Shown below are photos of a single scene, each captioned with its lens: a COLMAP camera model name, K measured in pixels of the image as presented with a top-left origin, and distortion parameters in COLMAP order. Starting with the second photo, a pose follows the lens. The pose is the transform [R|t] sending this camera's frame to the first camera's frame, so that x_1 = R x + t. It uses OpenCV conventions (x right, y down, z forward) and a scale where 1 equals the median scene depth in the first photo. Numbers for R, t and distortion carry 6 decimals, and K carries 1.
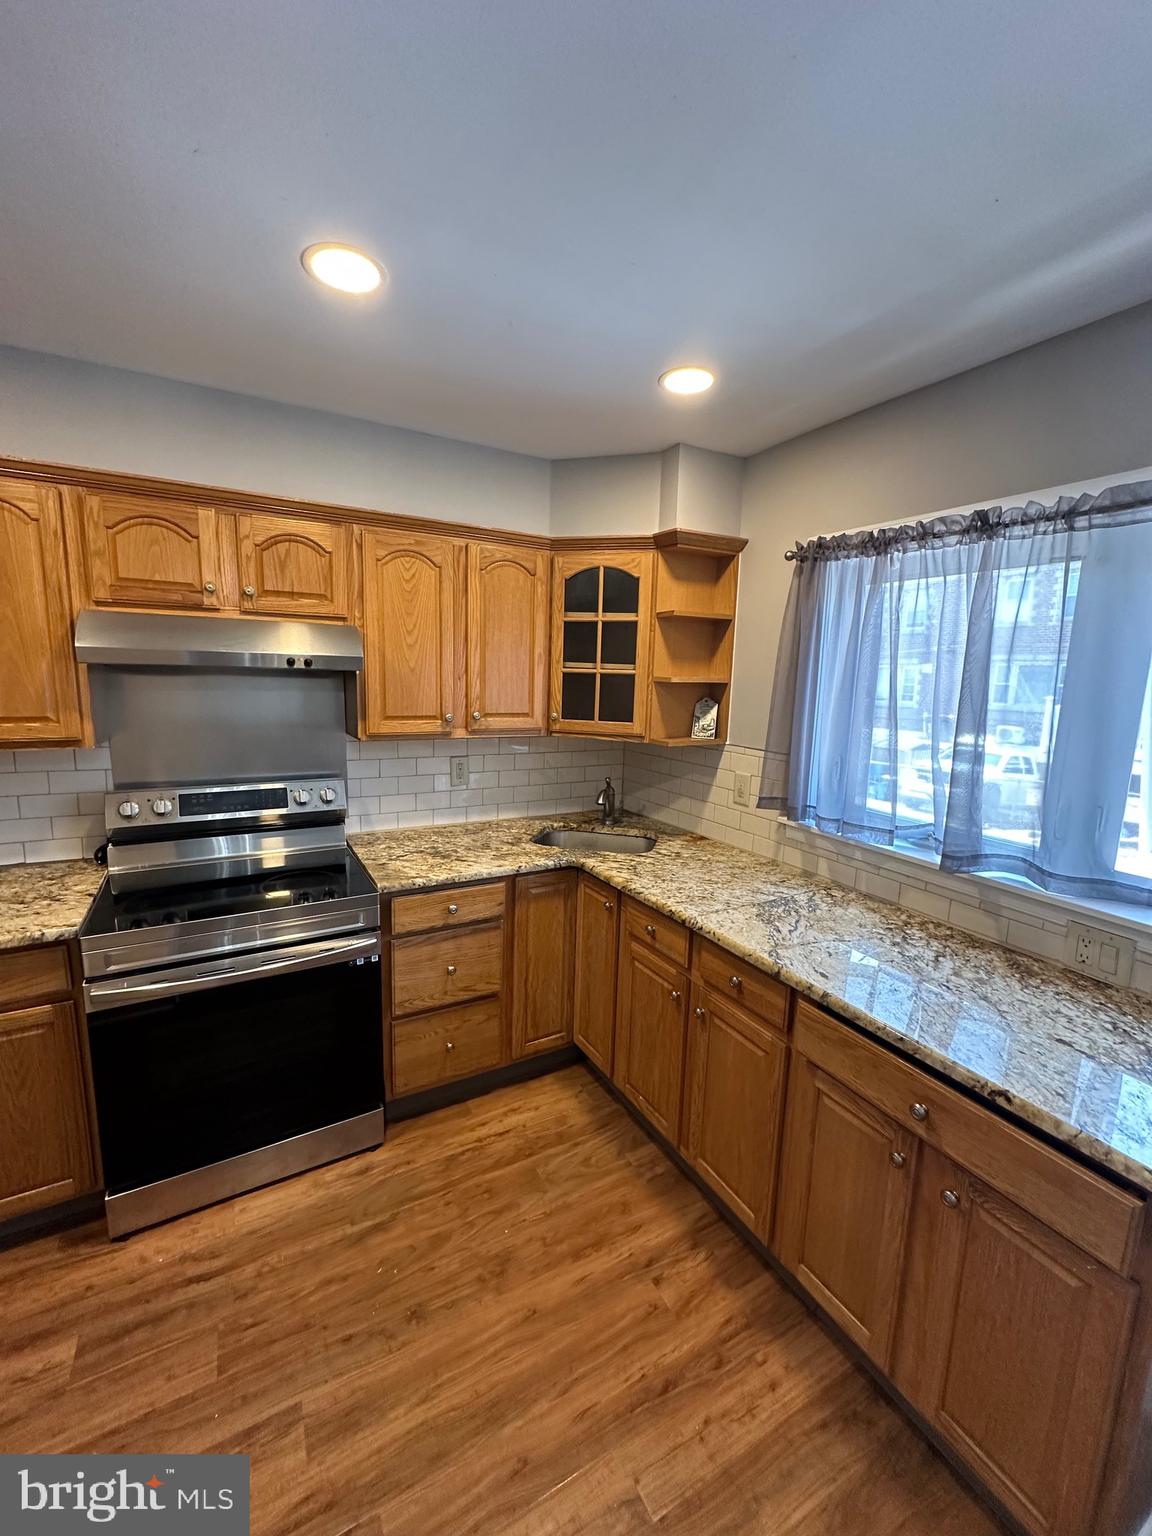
lens RADIAL K [[610.5, 0, 576.0], [0, 610.5, 768.0], [0, 0, 1]] dist [-0.004579, 0.000832]
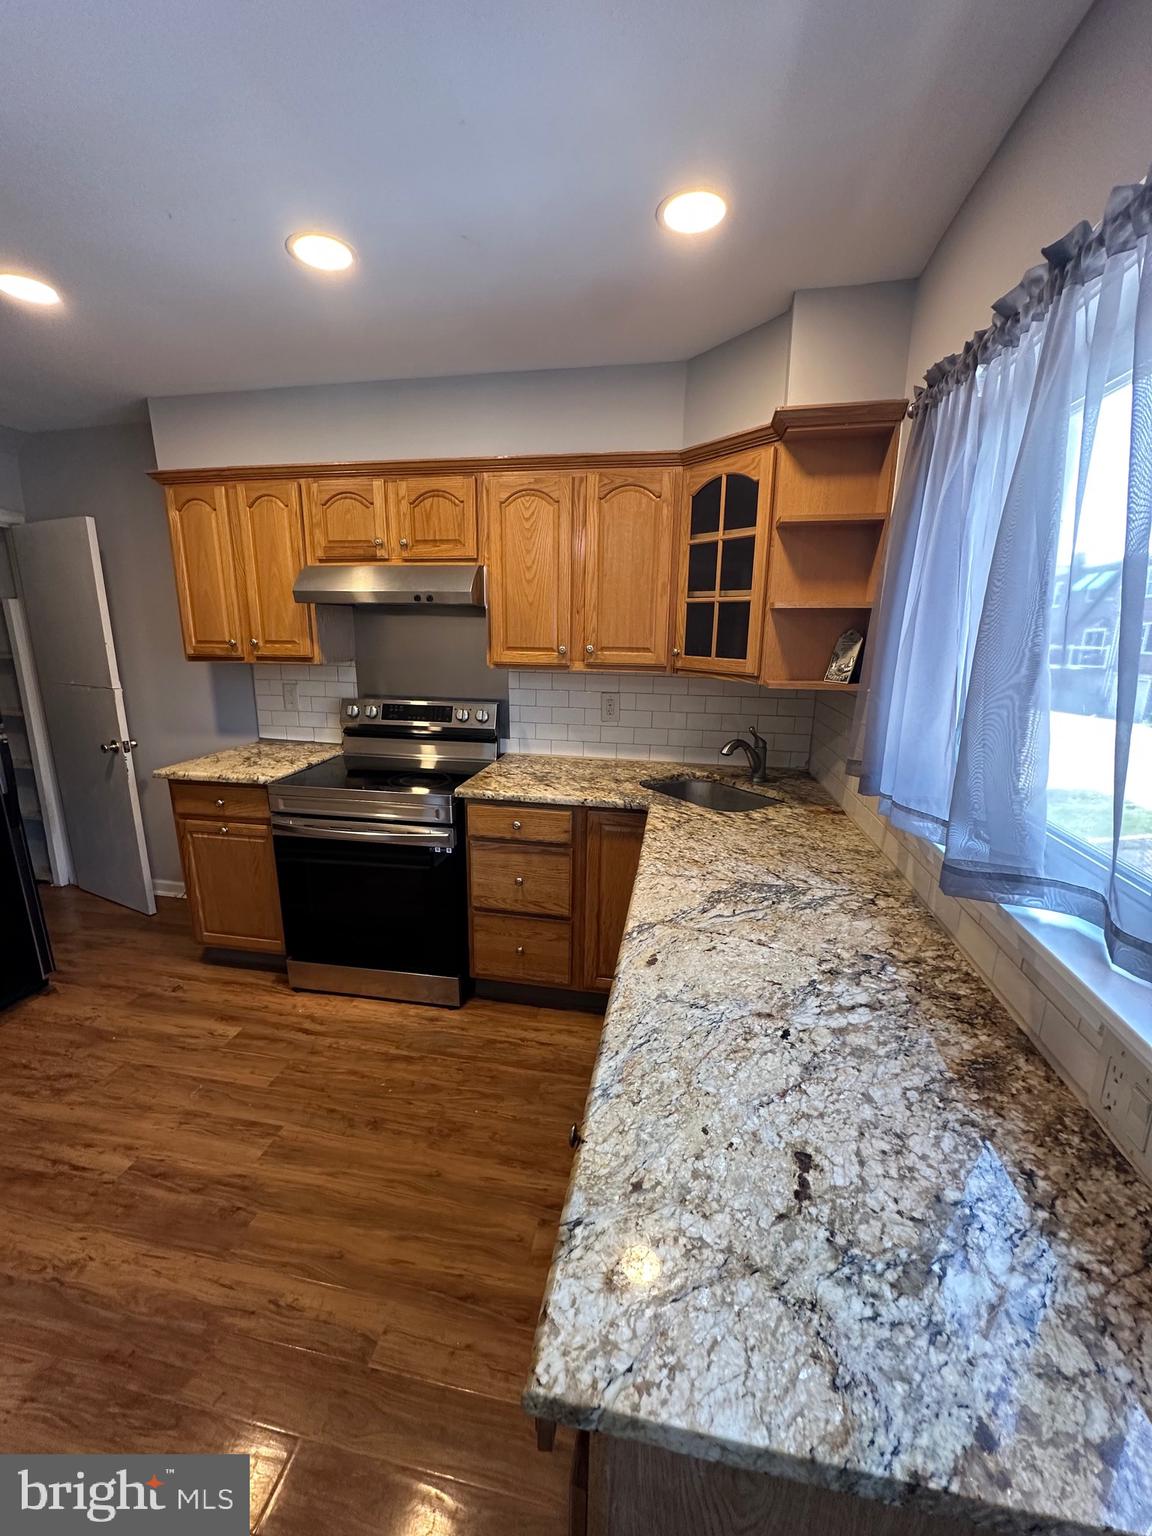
lens RADIAL K [[610.5, 0, 576.0], [0, 610.5, 768.0], [0, 0, 1]] dist [-0.004579, 0.000832]
pose [[0.768742, 0.129724, -0.626264, 0.536268], [-0.090028, 0.991412, 0.094851, 0.018027], [0.633191, -0.016534, 0.773819, 0.225898]]
